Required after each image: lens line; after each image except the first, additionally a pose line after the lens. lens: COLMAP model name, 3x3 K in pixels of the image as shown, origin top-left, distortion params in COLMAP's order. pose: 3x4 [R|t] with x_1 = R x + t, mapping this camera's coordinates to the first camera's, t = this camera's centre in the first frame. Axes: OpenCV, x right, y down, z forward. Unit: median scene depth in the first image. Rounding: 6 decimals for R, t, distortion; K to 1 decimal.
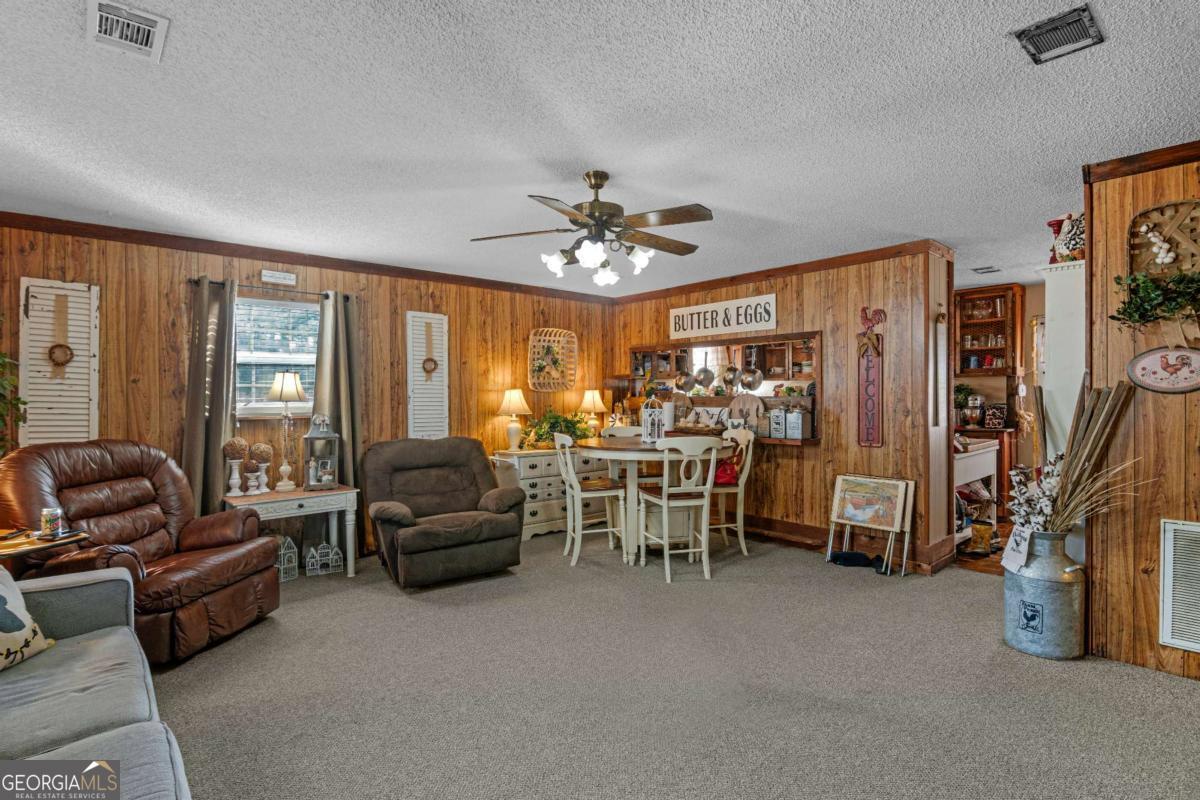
lens RADIAL K [[583.5, 0, 560.9], [0, 583.5, 393.1], [0, 0, 1]] dist [-0.002596, -0.006710]
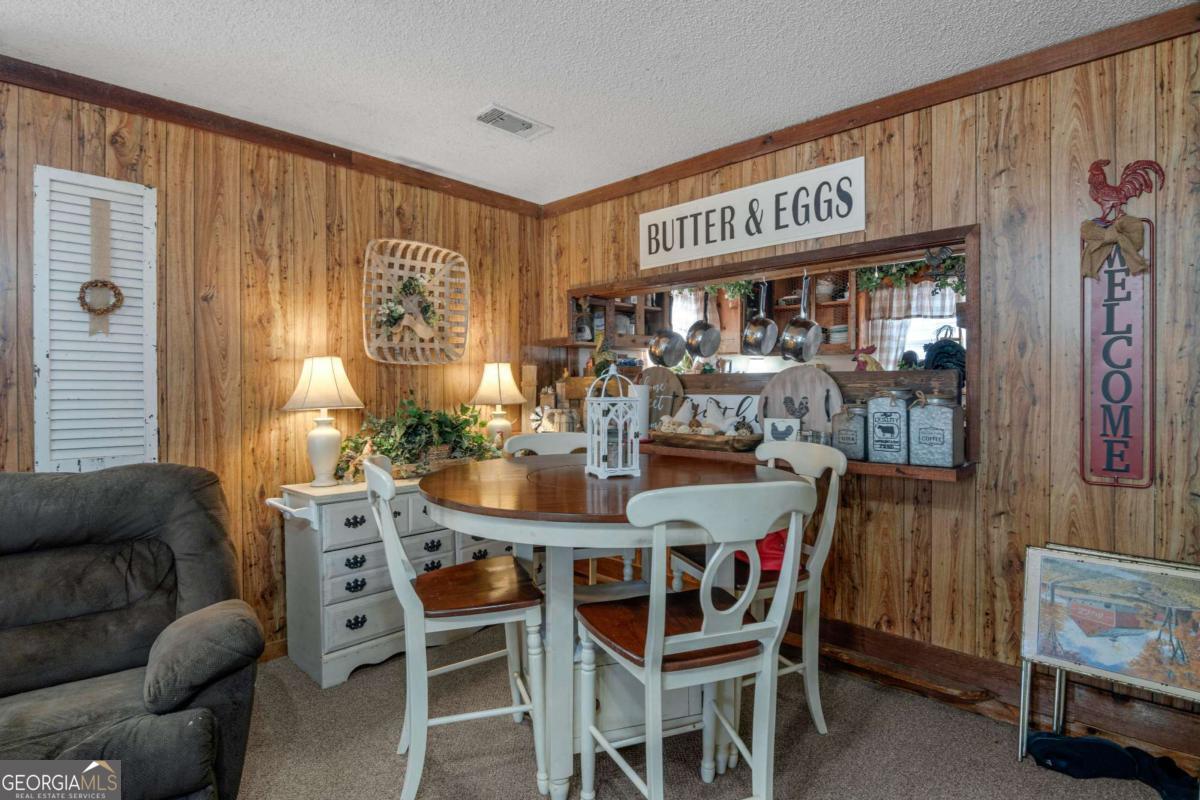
lens RADIAL K [[583.5, 0, 563.0], [0, 583.5, 384.9], [0, 0, 1]] dist [-0.002596, -0.006710]
pose [[0.995931, 0.001352, 0.090107, 0.081553], [-0.001699, 0.999991, 0.003765, 0.016071], [-0.090102, -0.003903, 0.995925, 0.565364]]
